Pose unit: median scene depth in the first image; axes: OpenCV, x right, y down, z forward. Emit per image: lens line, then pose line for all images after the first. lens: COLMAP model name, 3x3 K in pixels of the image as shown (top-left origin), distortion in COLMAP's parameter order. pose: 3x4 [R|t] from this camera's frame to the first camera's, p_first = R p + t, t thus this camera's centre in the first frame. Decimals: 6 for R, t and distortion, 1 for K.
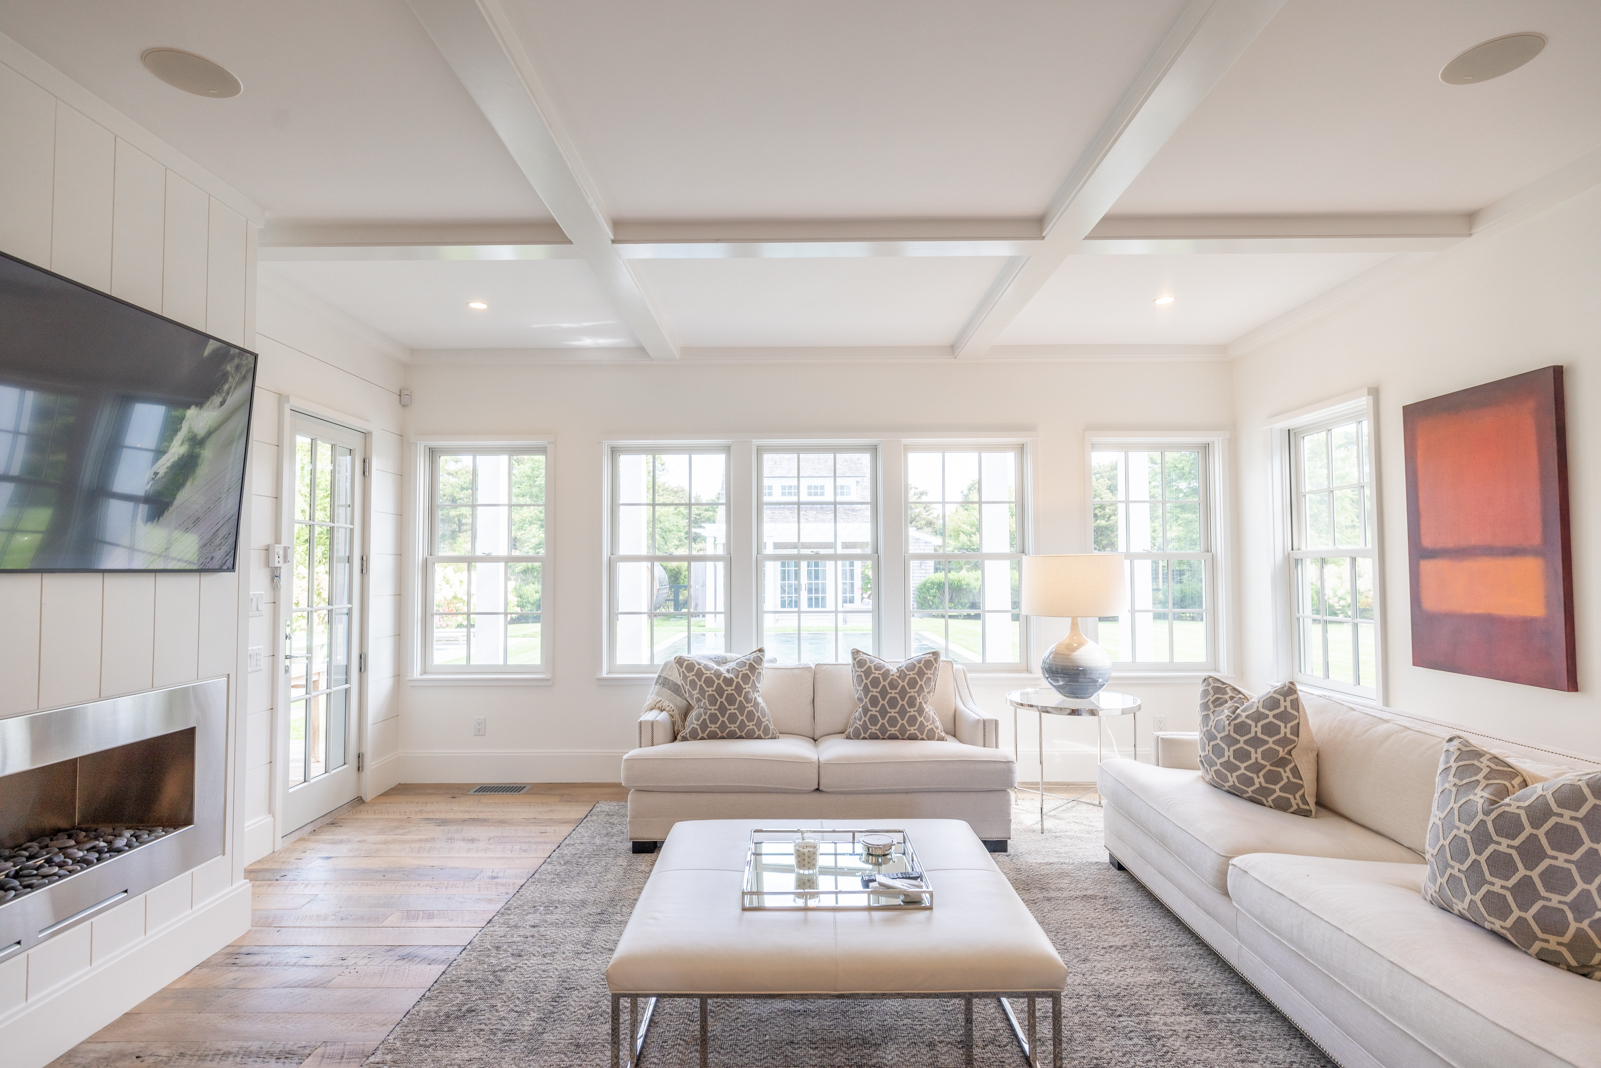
lens RADIAL K [[809.8, 0, 793.5], [0, 809.8, 535.0], [0, 0, 1]] dist [-0.003970, -0.000710]
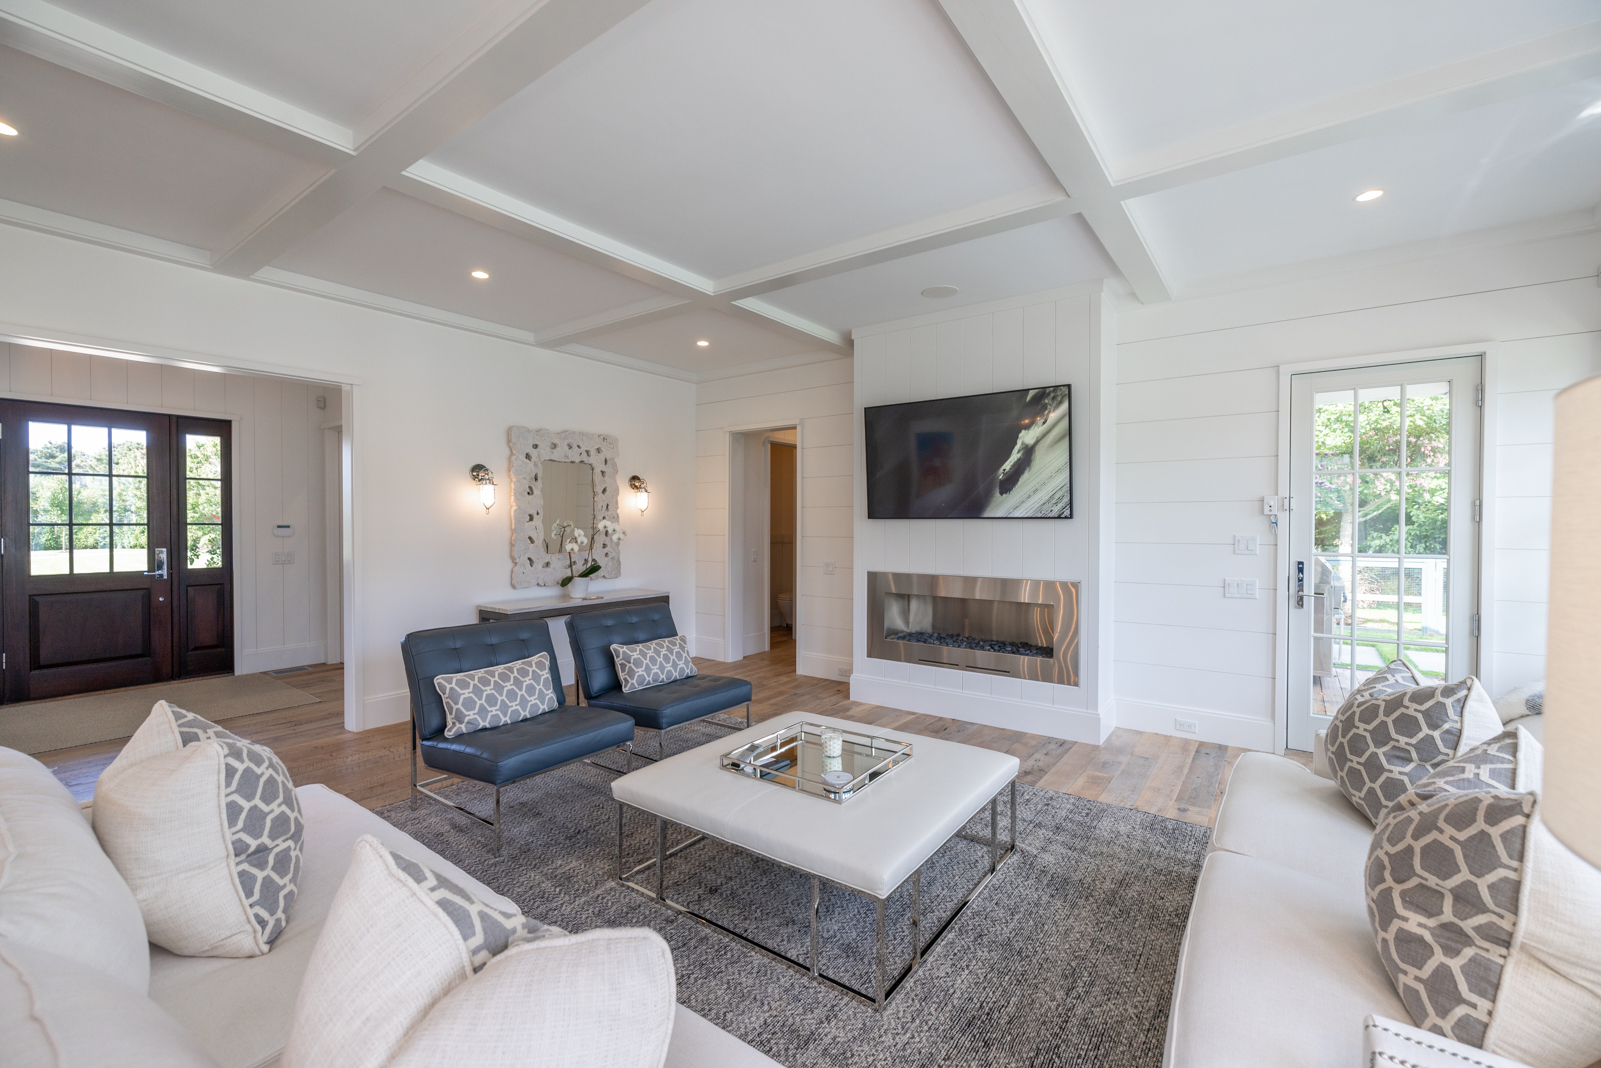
lens RADIAL K [[664.3, 0, 793.6], [0, 664.3, 530.5], [0, 0, 1]] dist [0.008142, 0.000039]
pose [[-0.586500, 0.007157, -0.809918, 0.749977], [0.032168, 0.999378, -0.014463, 0.071806], [0.809310, -0.034536, -0.586365, 1.343408]]
